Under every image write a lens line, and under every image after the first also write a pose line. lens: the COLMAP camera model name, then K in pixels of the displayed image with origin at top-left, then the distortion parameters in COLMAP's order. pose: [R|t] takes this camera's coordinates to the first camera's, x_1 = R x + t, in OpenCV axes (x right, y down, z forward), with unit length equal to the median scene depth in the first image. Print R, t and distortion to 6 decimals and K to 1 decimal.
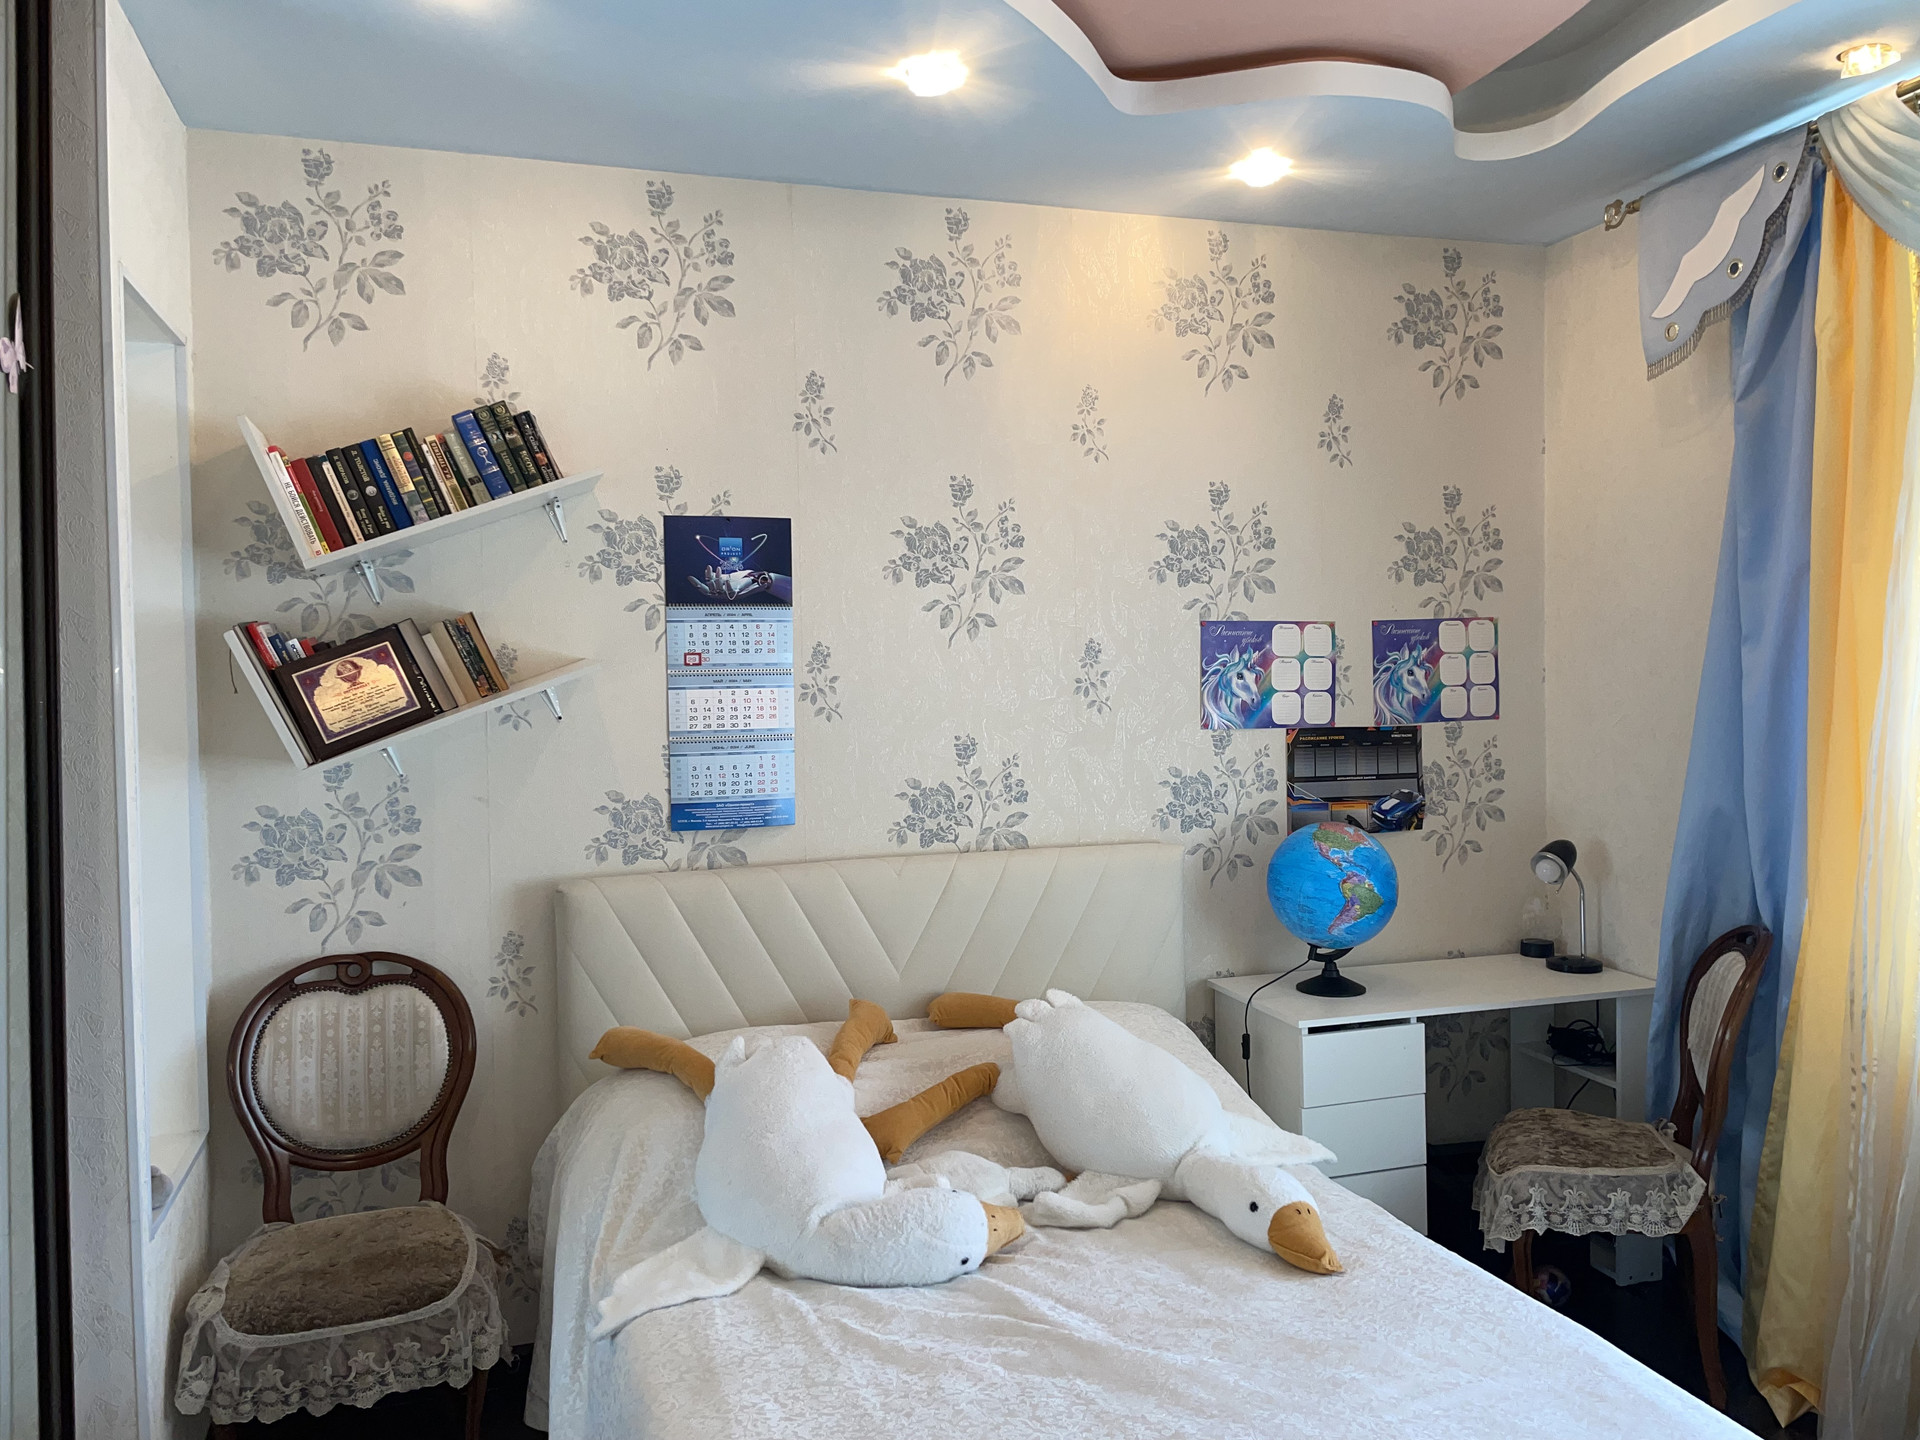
lens RADIAL K [[1404.1, 0, 964.4], [0, 1404.1, 706.8], [0, 0, 1]] dist [0.054078, -0.078545]
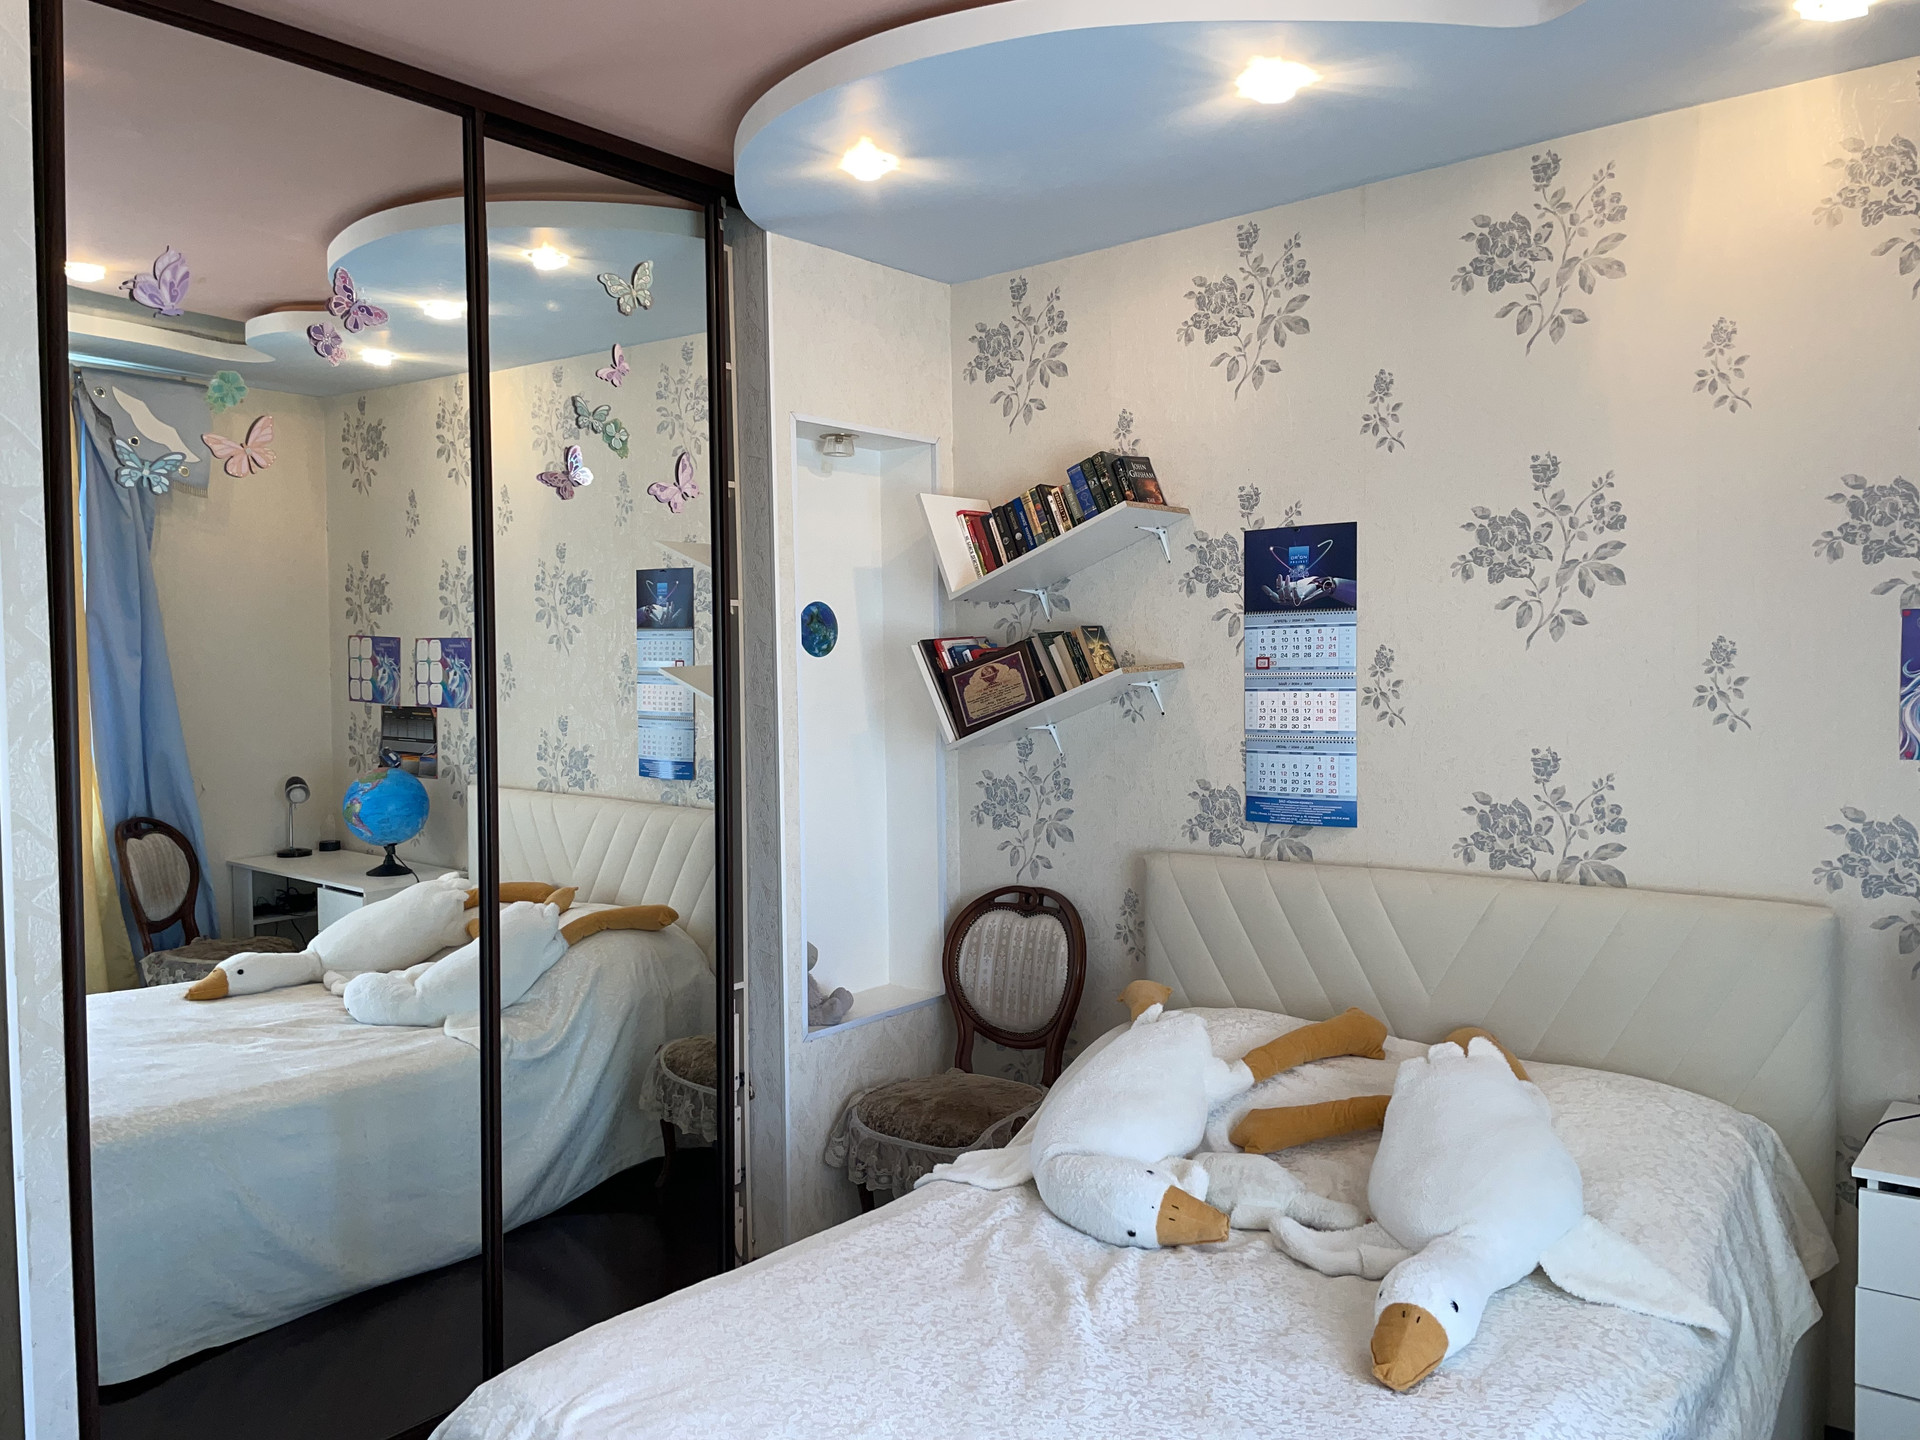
lens RADIAL K [[1404.1, 0, 947.4], [0, 1404.1, 718.7], [0, 0, 1]] dist [0.054078, -0.078545]
pose [[0.534271, 0.037926, -0.844462, 0.590010], [-0.018047, 0.999277, 0.033461, -0.023153], [0.845121, -0.002638, 0.534569, 0.222709]]
